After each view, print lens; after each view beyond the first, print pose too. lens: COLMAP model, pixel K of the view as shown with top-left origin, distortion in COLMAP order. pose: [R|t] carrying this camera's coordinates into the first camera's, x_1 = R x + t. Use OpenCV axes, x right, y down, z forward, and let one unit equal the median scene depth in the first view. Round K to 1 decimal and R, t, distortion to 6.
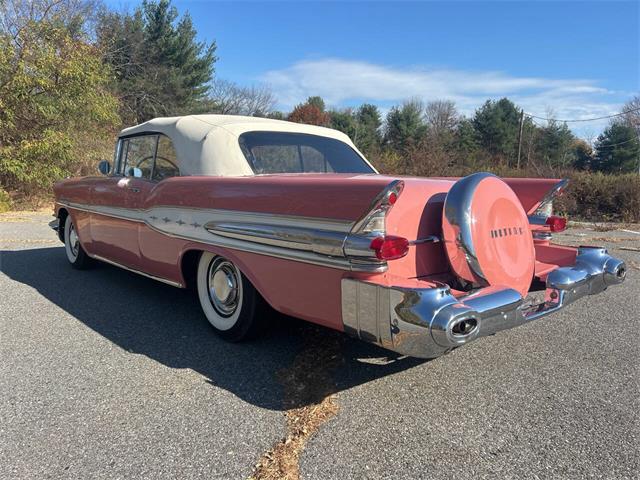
lens RADIAL K [[459.8, 0, 324.3], [0, 459.8, 243.1], [0, 0, 1]] dist [0.030065, -0.027623]
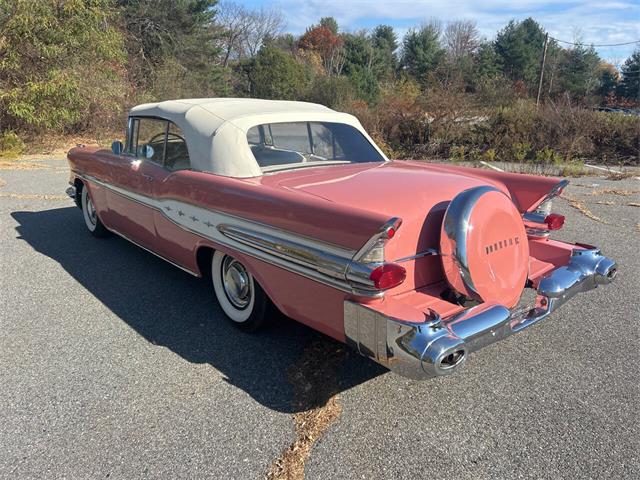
lens RADIAL K [[459.8, 0, 329.0], [0, 459.8, 237.1], [0, 0, 1]] dist [0.030065, -0.027623]
pose [[0.999843, 0.001165, -0.017671, 0.015724], [0.001262, 0.990609, 0.136716, -0.162172], [0.017664, -0.136717, 0.990453, -0.043700]]
